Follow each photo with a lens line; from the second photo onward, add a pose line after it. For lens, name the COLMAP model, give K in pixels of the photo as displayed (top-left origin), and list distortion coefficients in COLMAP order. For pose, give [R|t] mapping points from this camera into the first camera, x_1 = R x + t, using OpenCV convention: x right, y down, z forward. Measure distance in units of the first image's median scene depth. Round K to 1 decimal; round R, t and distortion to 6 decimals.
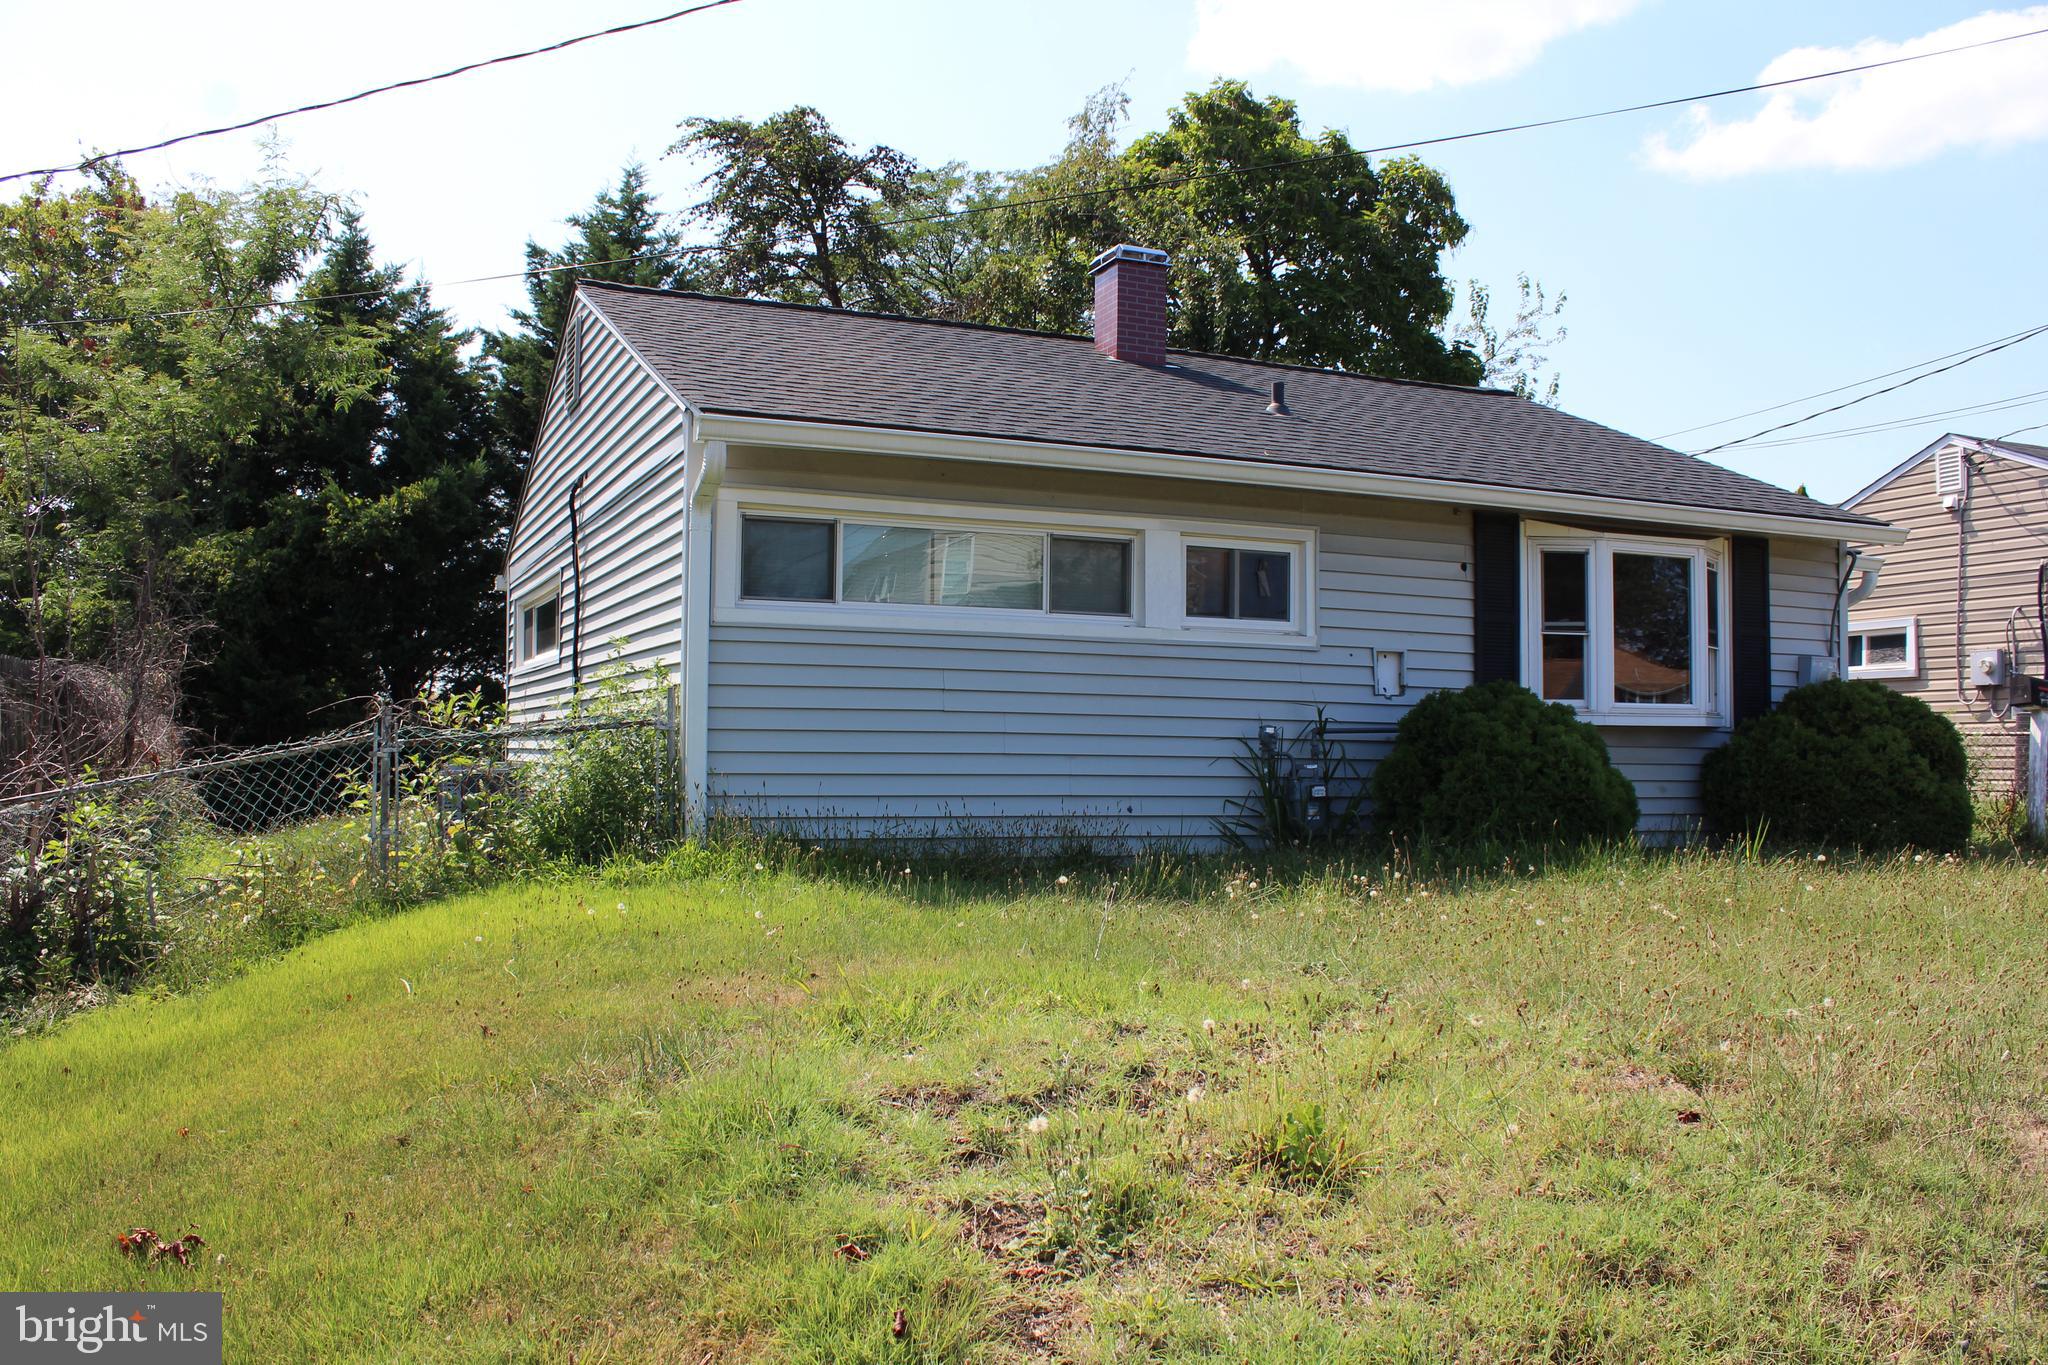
lens RADIAL K [[1672.8, 0, 1015.1], [0, 1672.8, 701.8], [0, 0, 1]] dist [-0.170829, 0.146303]
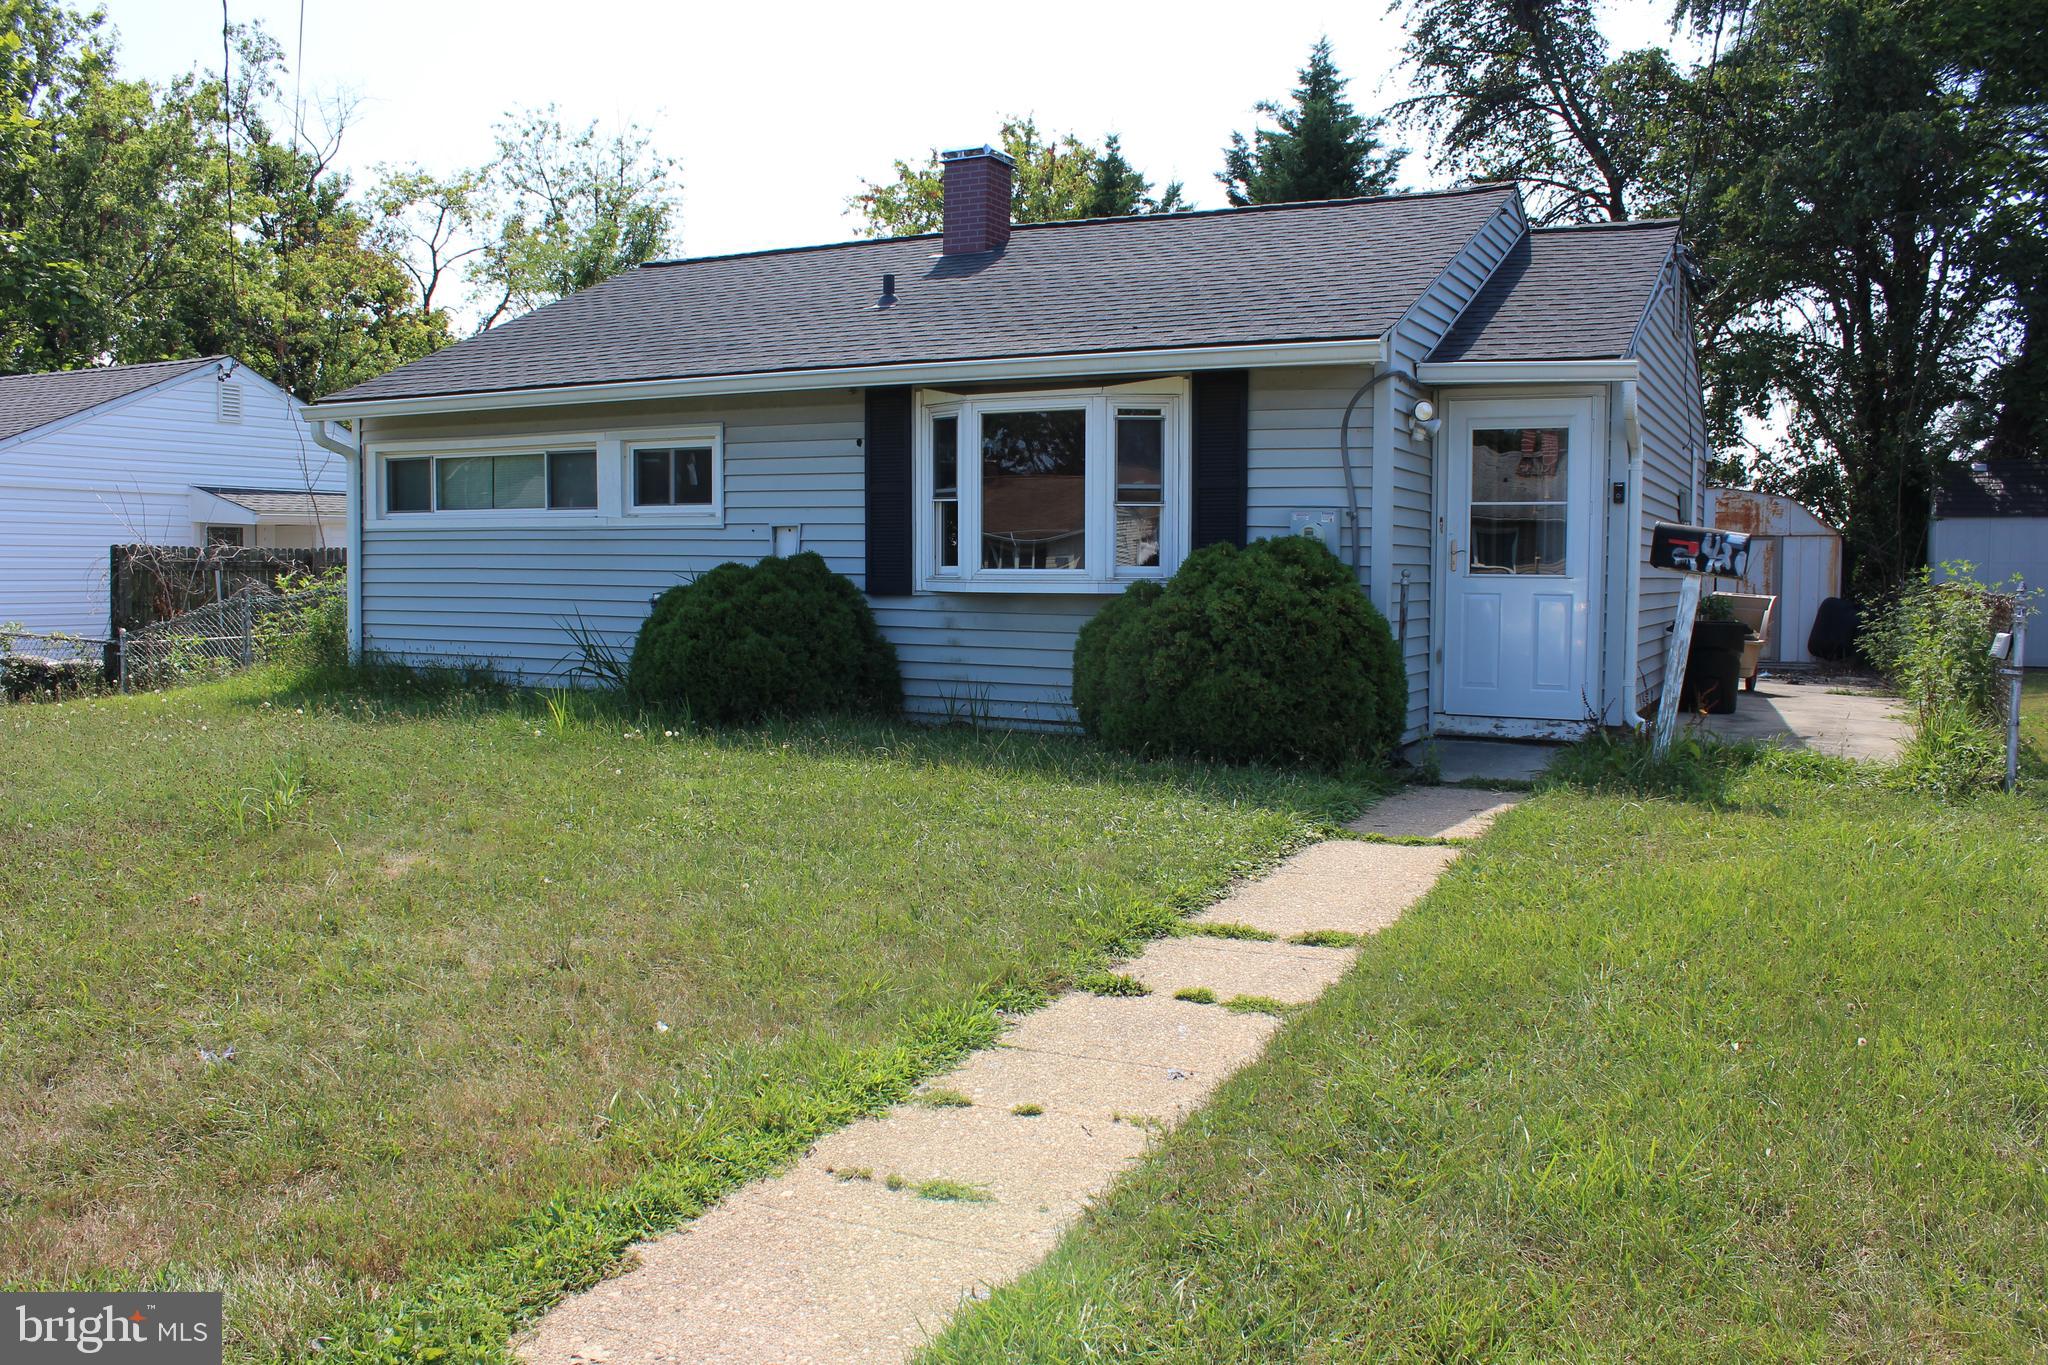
lens RADIAL K [[1672.8, 0, 1015.1], [0, 1672.8, 701.8], [0, 0, 1]] dist [-0.170829, 0.146303]
pose [[0.635176, 0.058391, -0.770157, 1.179877], [0.019831, 0.995577, 0.091837, -0.011884], [0.772113, -0.073606, 0.631208, 0.391118]]
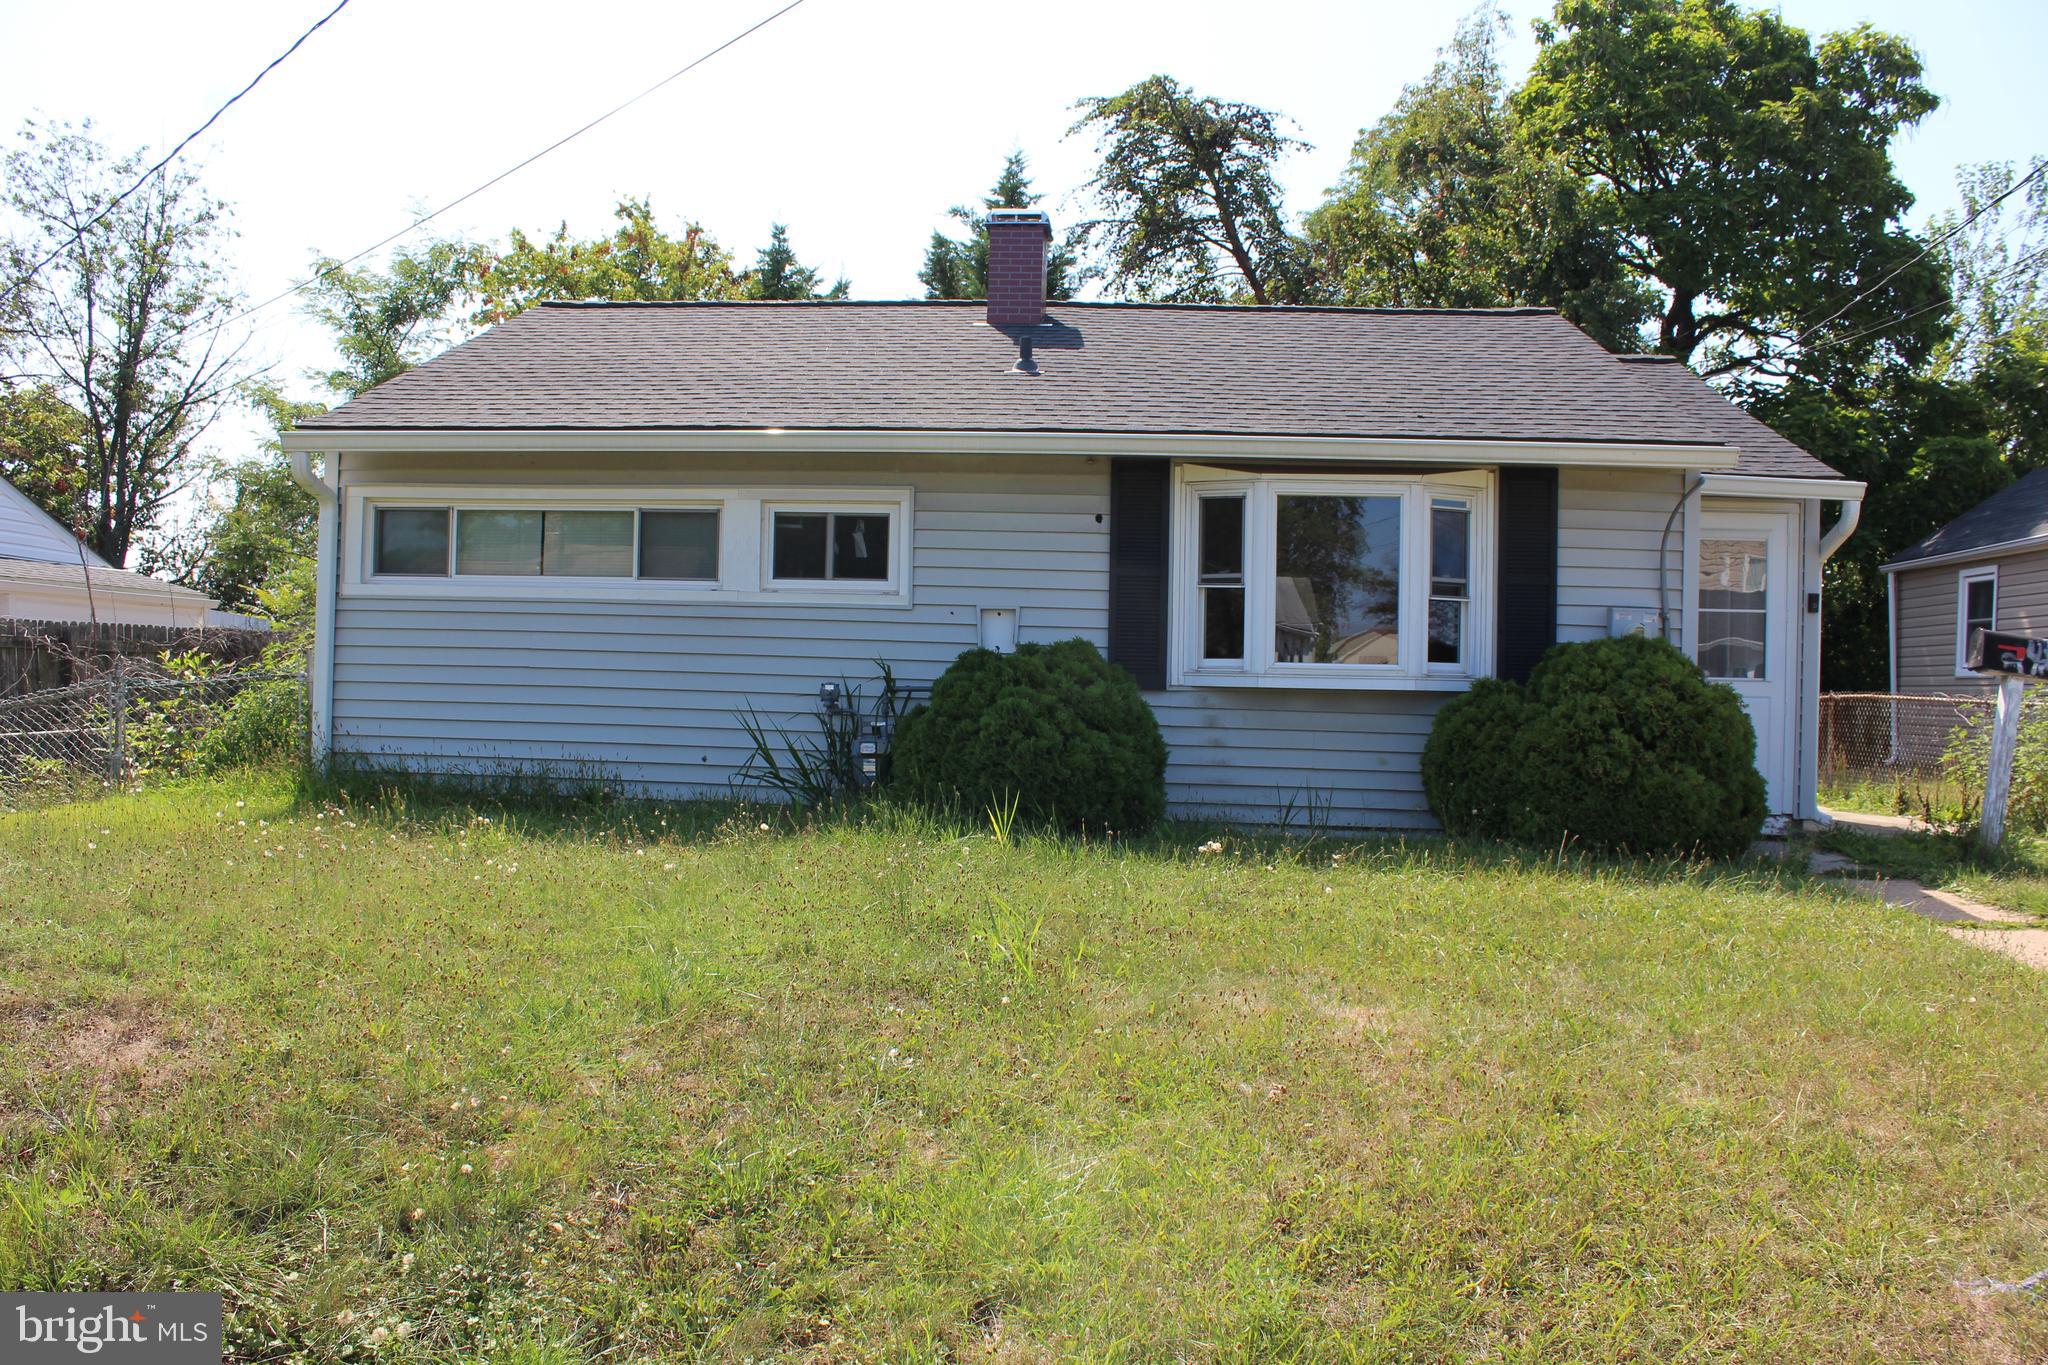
lens RADIAL K [[1672.8, 0, 1015.1], [0, 1672.8, 701.8], [0, 0, 1]] dist [-0.170829, 0.146303]
pose [[0.881106, 0.014830, -0.472686, 0.689089], [-0.002971, 0.999662, 0.025826, -0.001005], [0.472909, -0.021351, 0.880852, 0.131302]]
